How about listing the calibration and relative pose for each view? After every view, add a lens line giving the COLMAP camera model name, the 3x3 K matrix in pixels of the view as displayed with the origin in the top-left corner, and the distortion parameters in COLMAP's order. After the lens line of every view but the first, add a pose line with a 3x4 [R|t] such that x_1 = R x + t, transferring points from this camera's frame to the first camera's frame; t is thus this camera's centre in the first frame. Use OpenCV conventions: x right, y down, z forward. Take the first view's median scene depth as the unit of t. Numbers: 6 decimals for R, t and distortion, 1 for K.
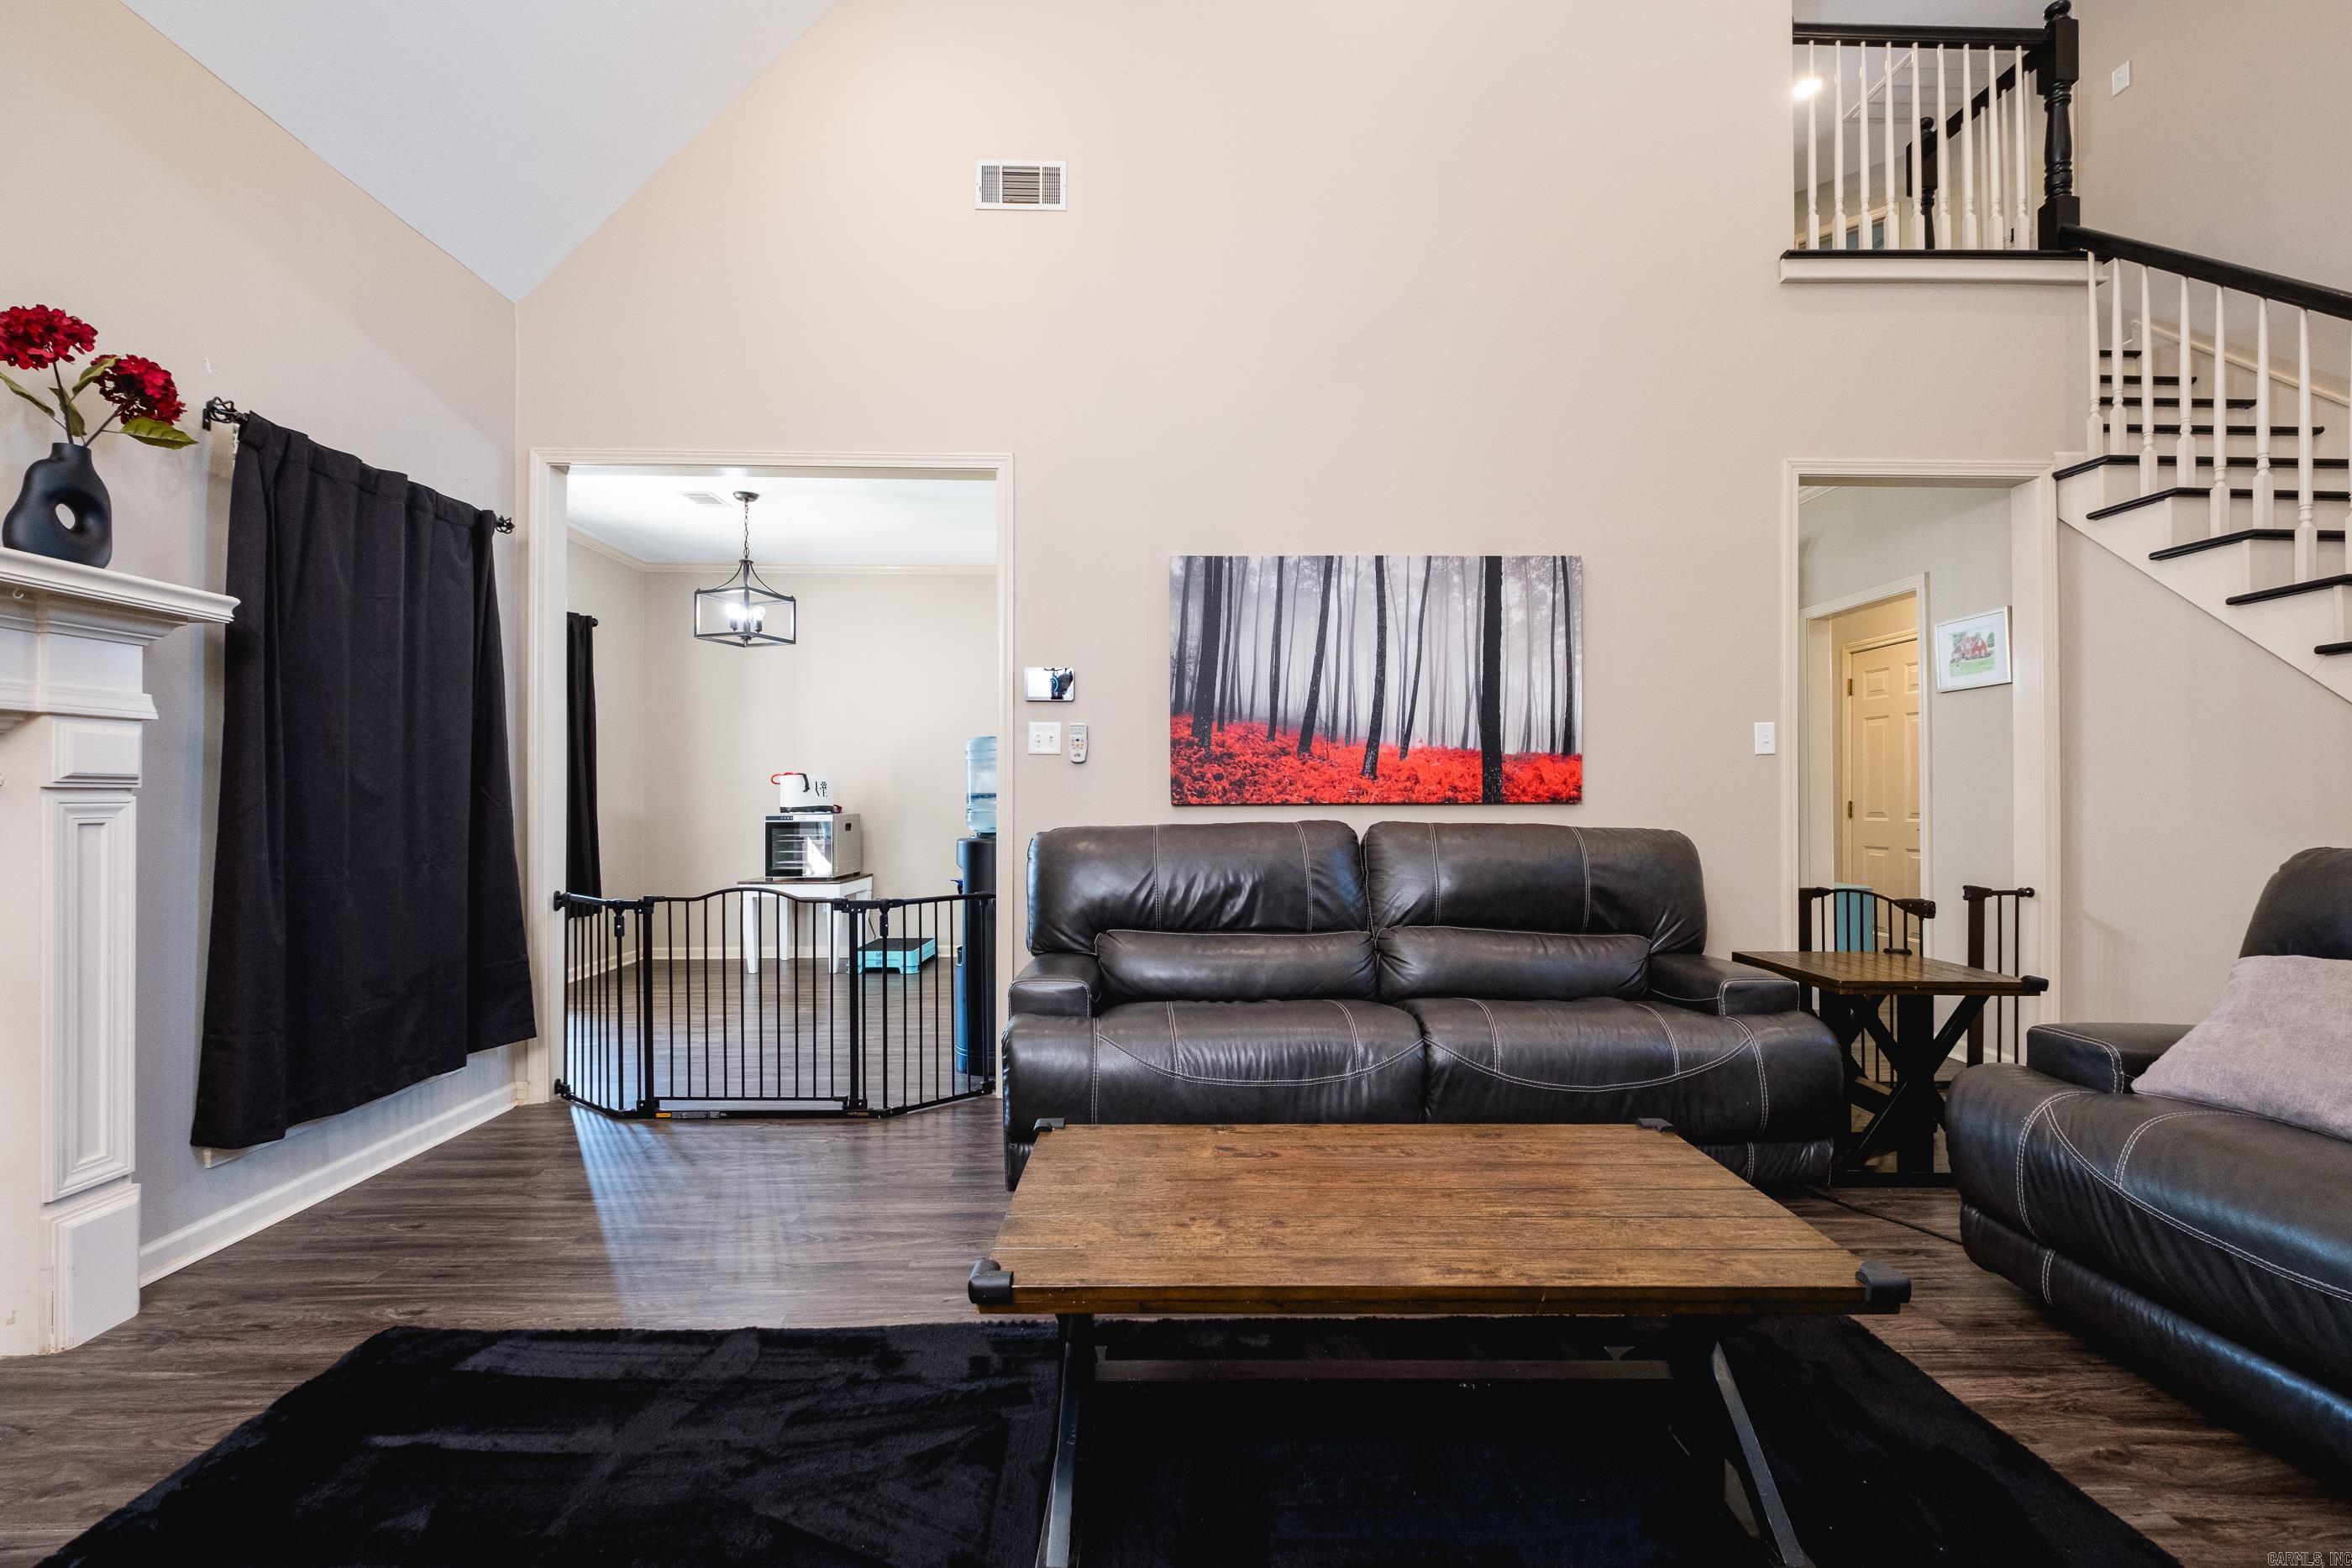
lens RADIAL K [[1007.7, 0, 1190.8], [0, 1007.7, 790.5], [0, 0, 1]] dist [0.011232, -0.005518]
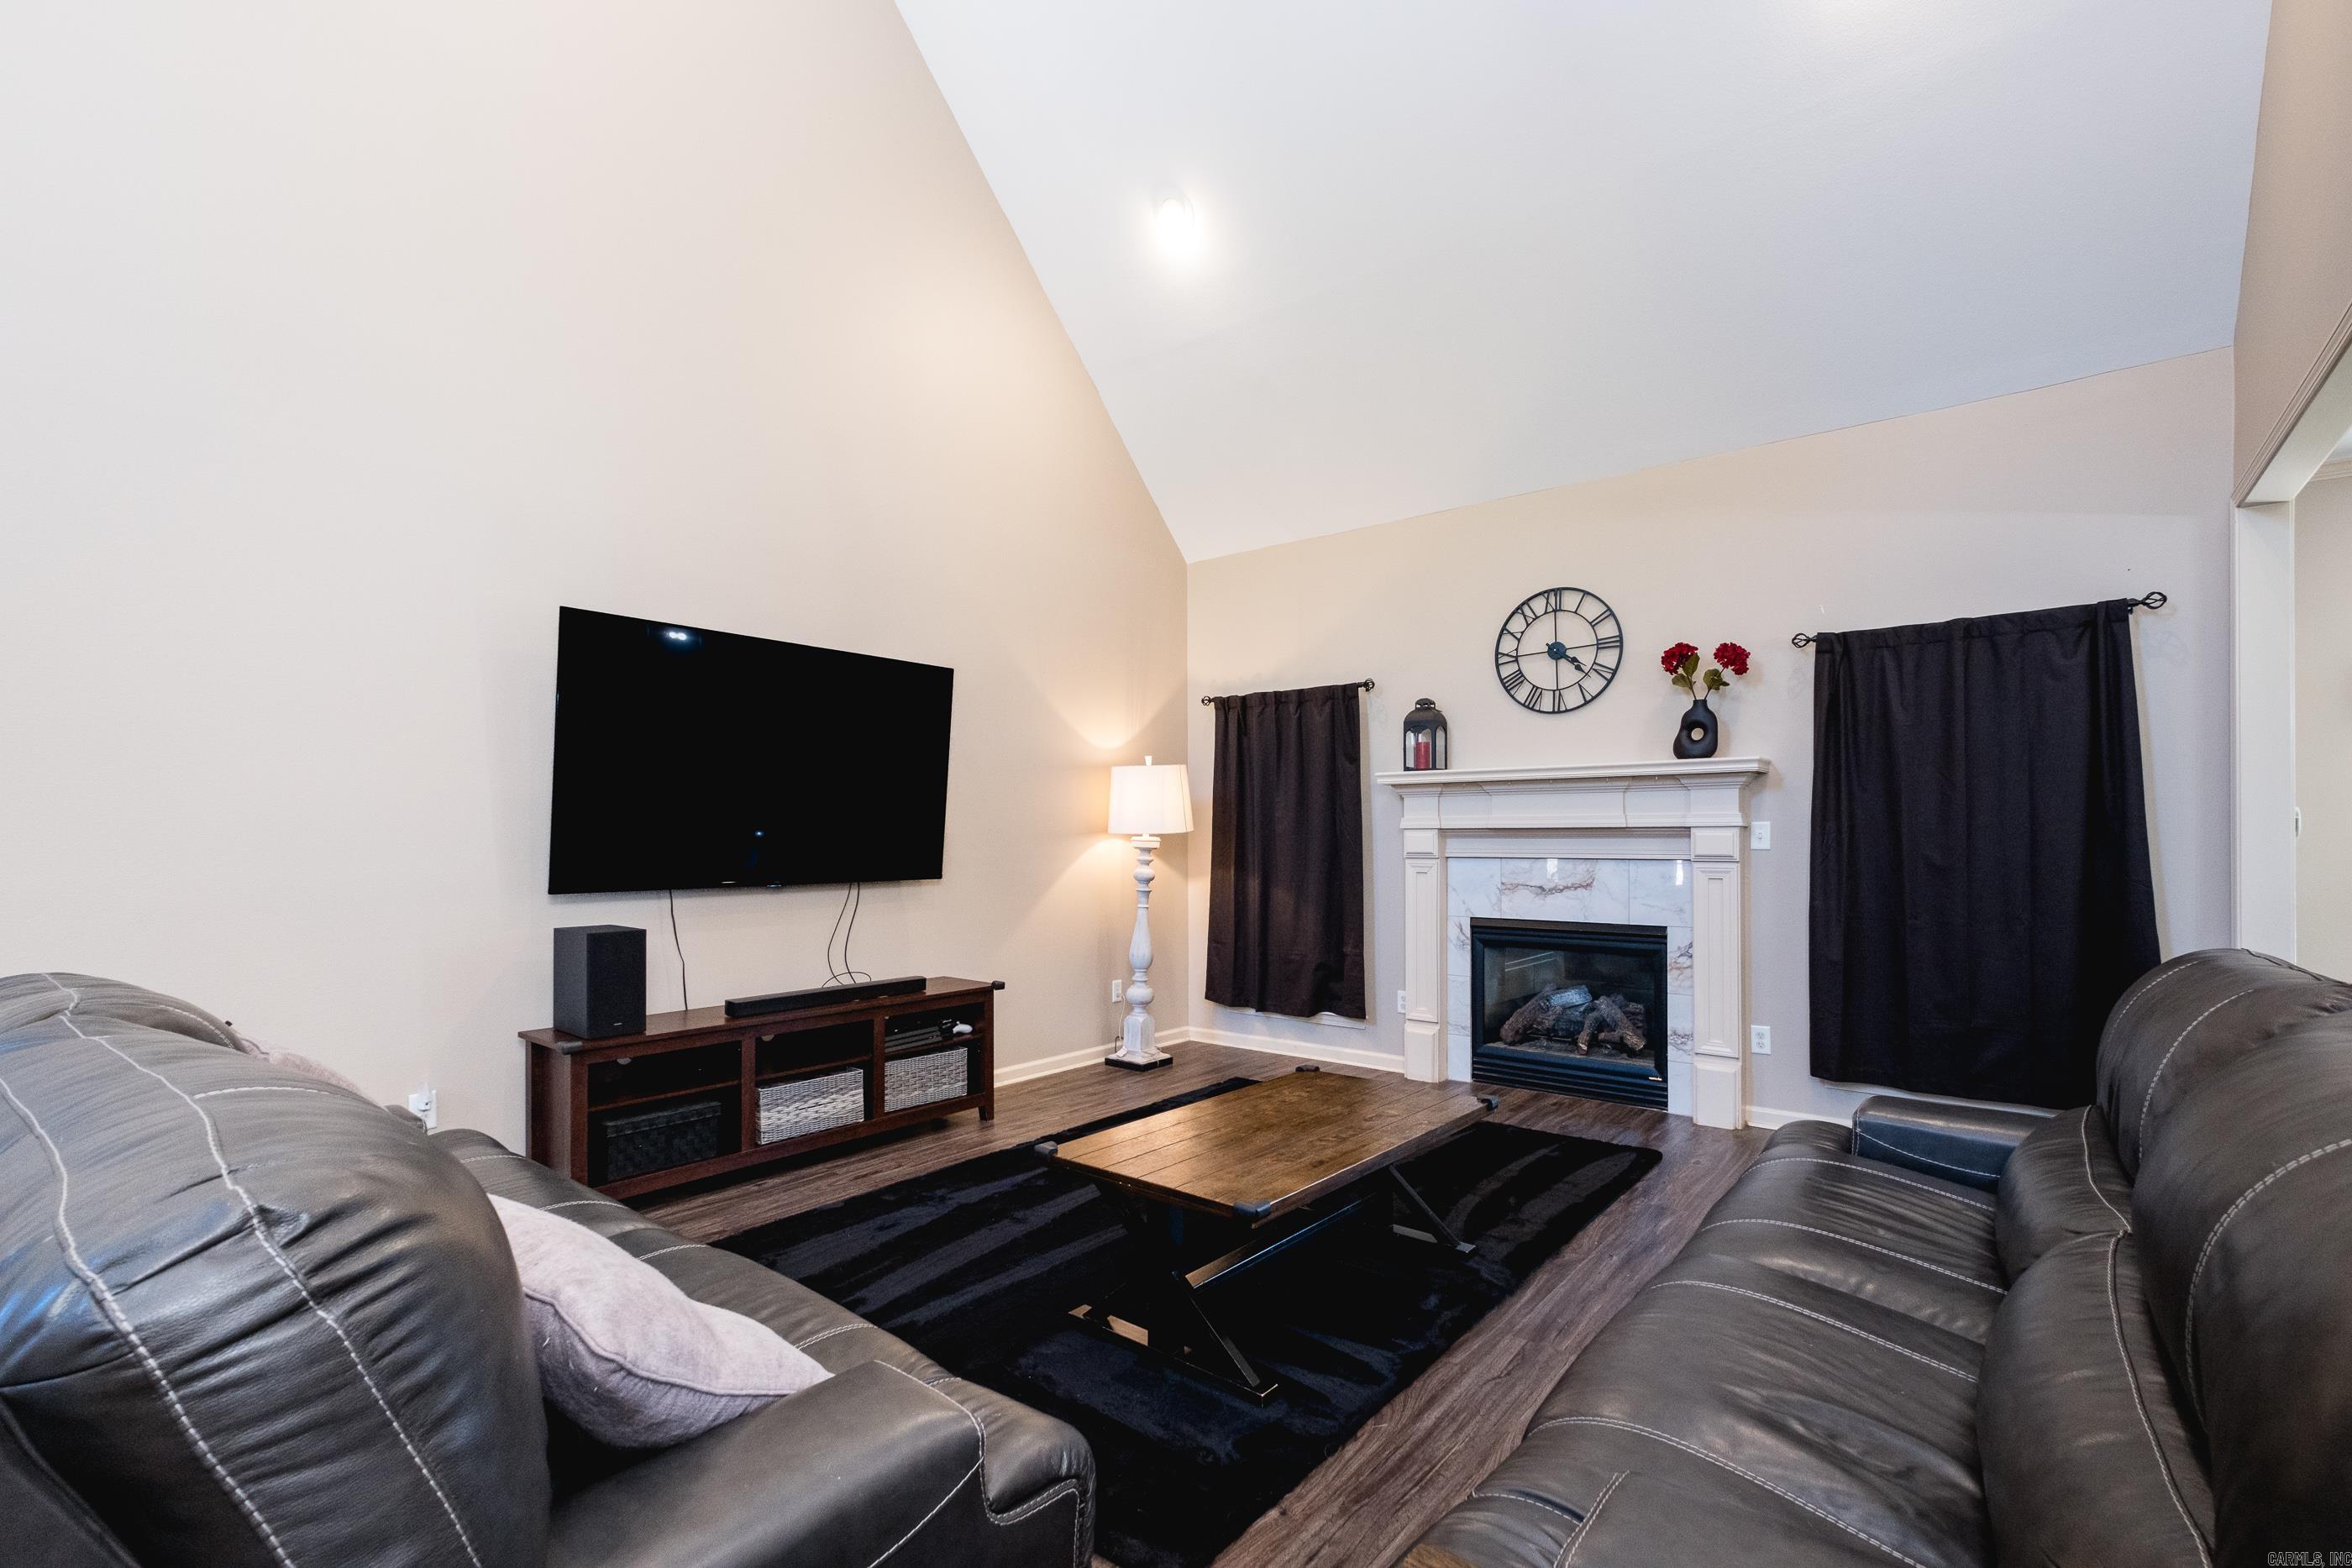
lens RADIAL K [[1069.6, 0, 1175.4], [0, 1069.6, 840.3], [0, 0, 1]] dist [0.014014, -0.007304]
pose [[-0.646139, 0.005005, -0.763203, 0.726024], [0.008218, 0.999966, -0.000400, -0.030206], [0.763176, -0.006530, -0.646158, 0.887139]]
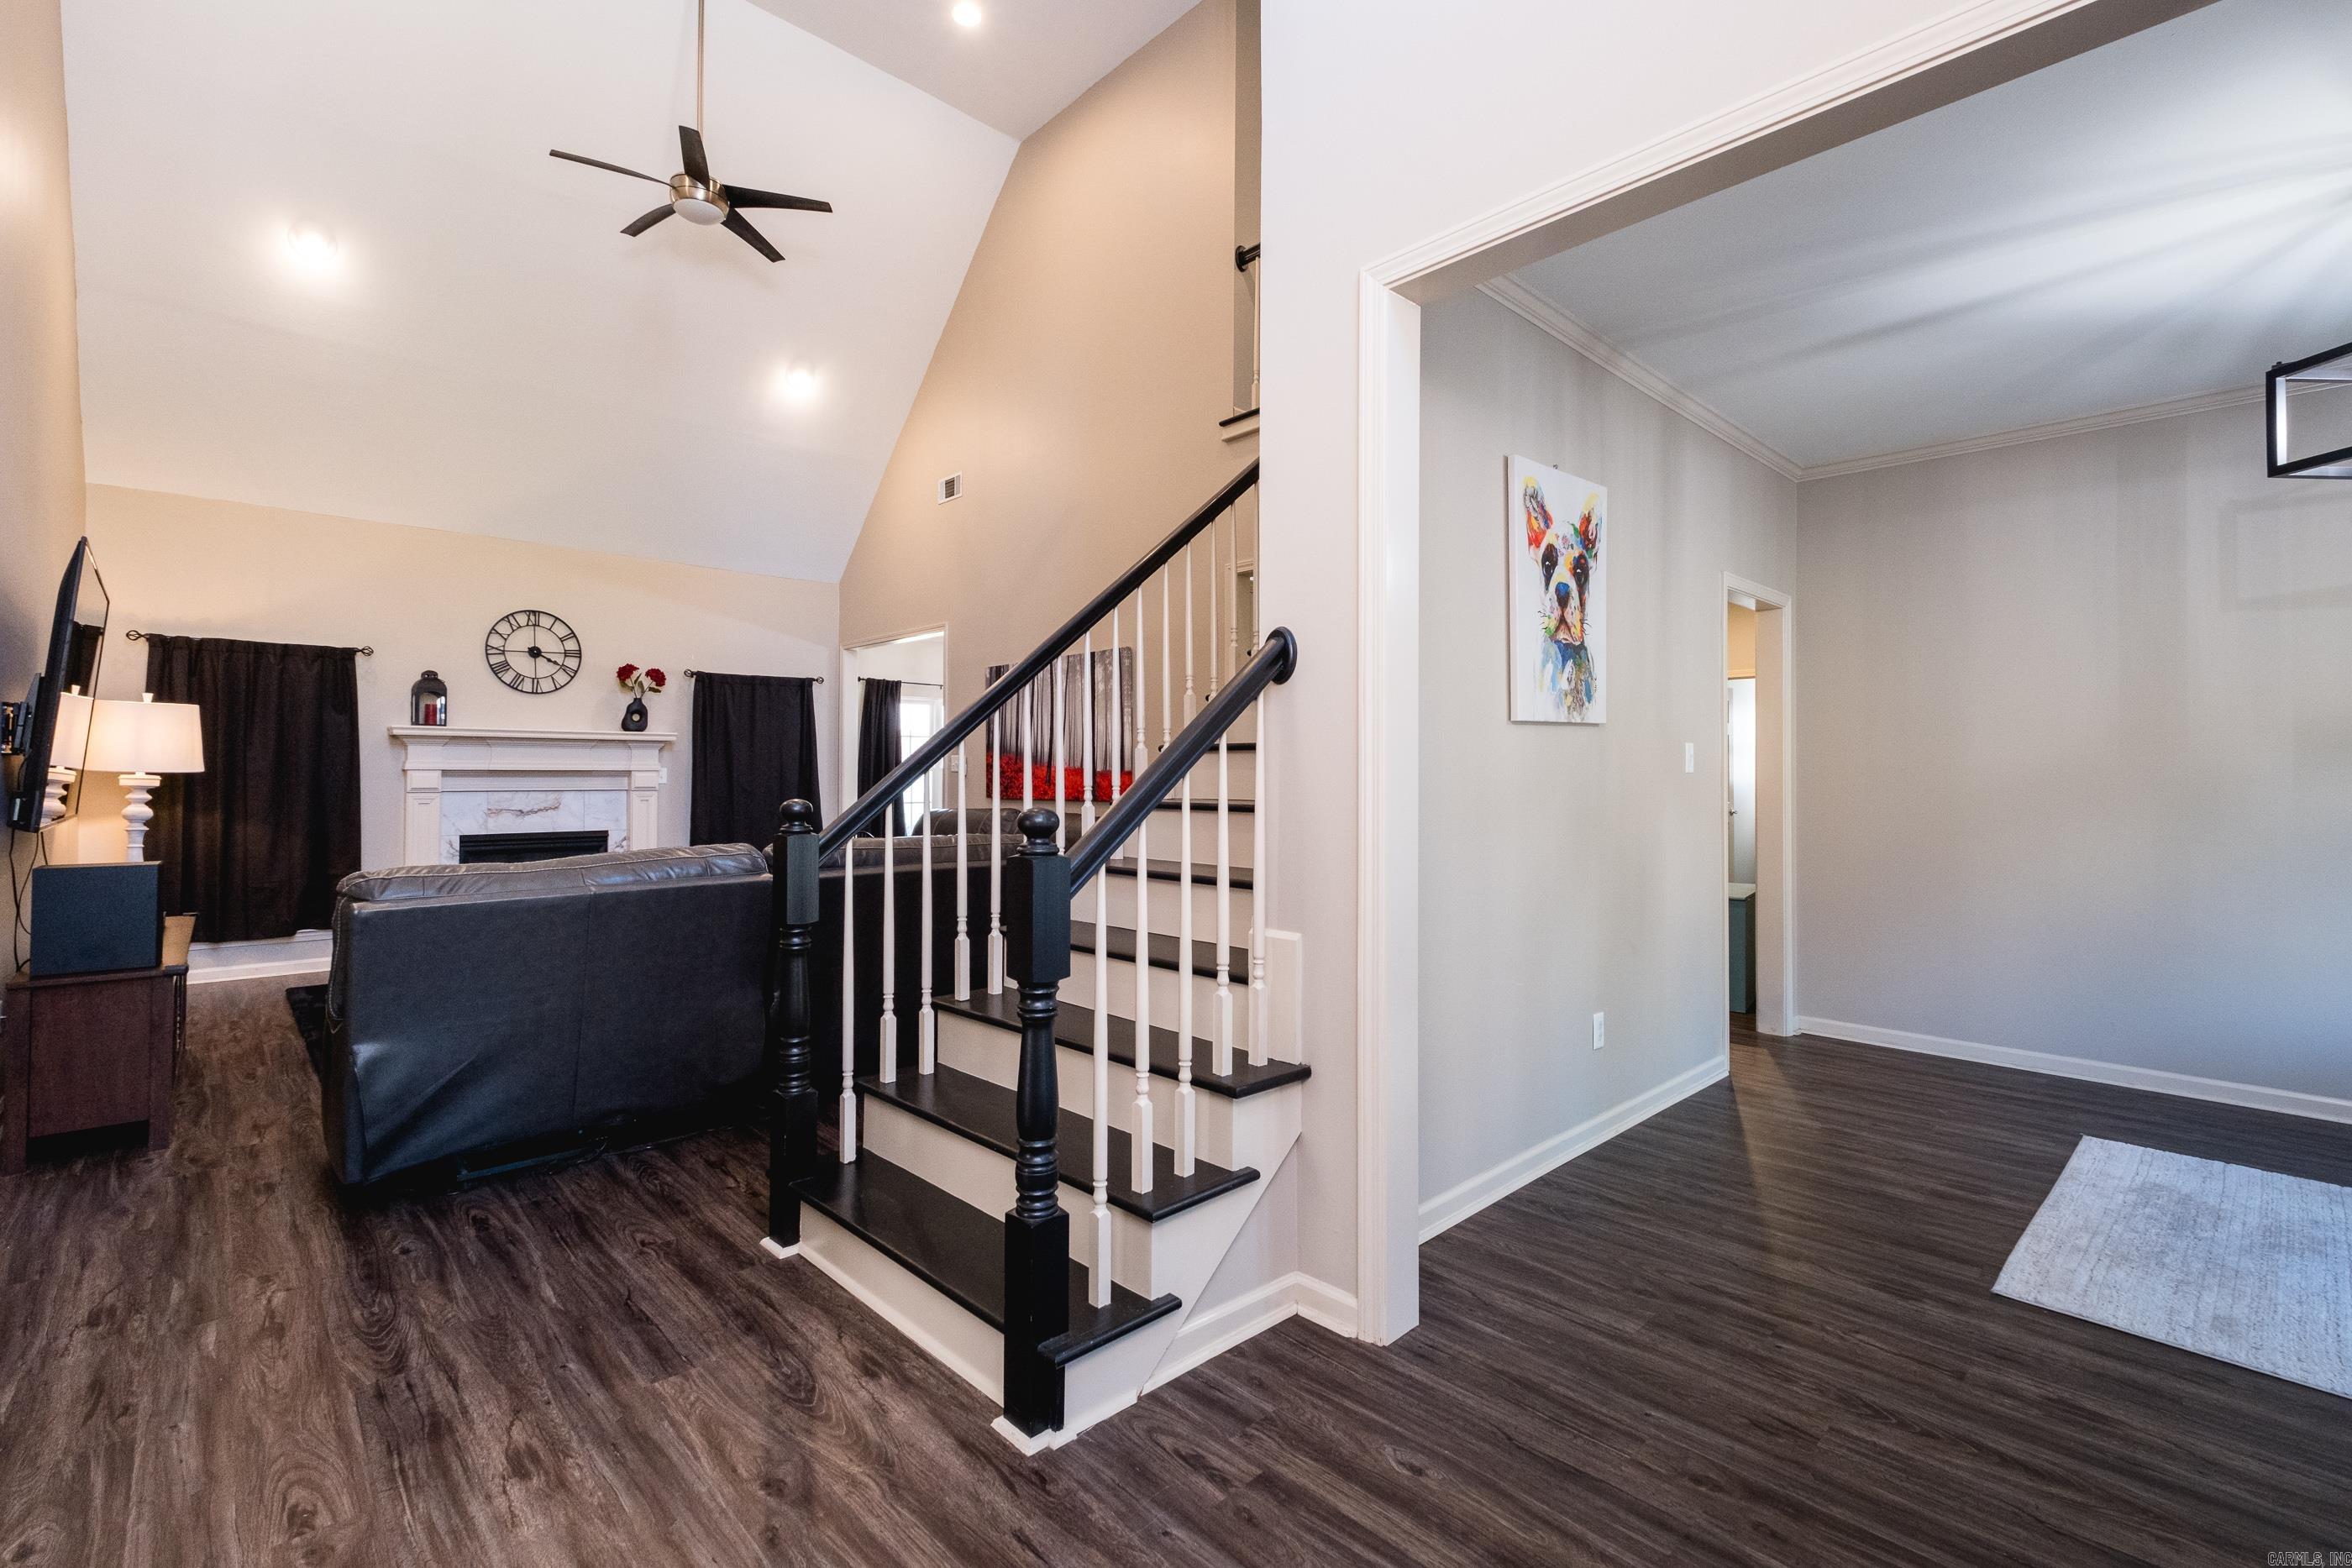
lens RADIAL K [[1018.4, 0, 1171.3], [0, 1018.4, 767.3], [0, 0, 1]] dist [0.008295, -0.004543]
pose [[0.672220, -0.007125, -0.740317, 1.619997], [0.004748, 0.999975, -0.005313, -0.032711], [0.740336, 0.000057, 0.672237, -0.029582]]
